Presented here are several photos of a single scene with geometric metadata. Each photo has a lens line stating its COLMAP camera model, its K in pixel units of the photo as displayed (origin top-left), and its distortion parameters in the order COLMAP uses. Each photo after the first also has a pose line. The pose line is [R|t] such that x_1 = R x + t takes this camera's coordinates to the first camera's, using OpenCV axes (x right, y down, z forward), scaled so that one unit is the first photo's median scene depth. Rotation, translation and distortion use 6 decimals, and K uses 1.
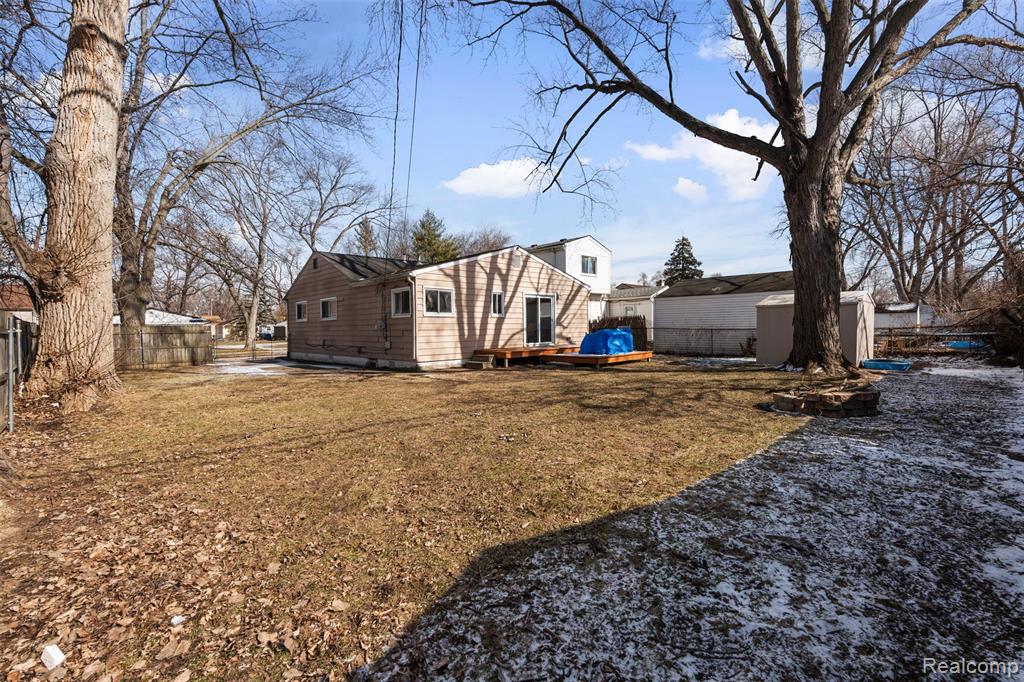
lens RADIAL K [[447.2, 0, 512.2], [0, 447.2, 330.6], [0, 0, 1]] dist [-0.003742, -0.004191]
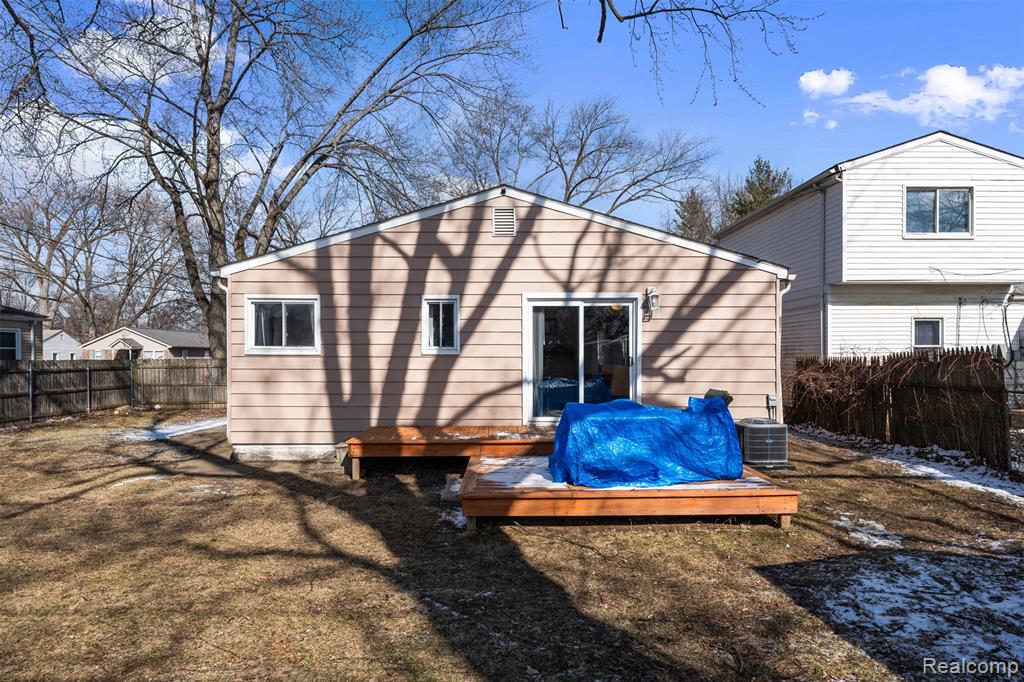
lens RADIAL K [[603.0, 0, 510.6], [0, 603.0, 351.7], [0, 0, 1]] dist [0.003627, -0.006968]
pose [[0.720983, 0.008777, -0.692897, 0.429302], [-0.013980, 0.999901, -0.001880, -0.032848], [0.692811, 0.011042, 0.721034, 0.615411]]
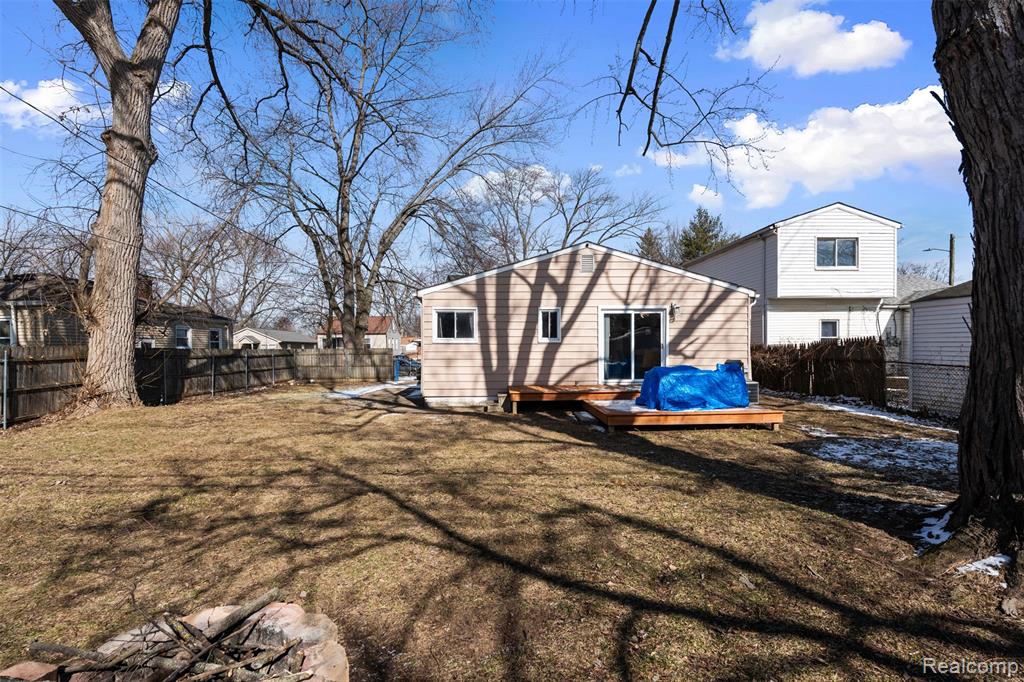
lens RADIAL K [[447.2, 0, 511.1], [0, 447.2, 348.2], [0, 0, 1]] dist [-0.003742, -0.004191]
pose [[0.730538, 0.010480, -0.682792, 0.424628], [-0.009755, 0.999940, 0.004911, -0.024057], [0.682803, 0.003073, 0.730596, 0.413062]]
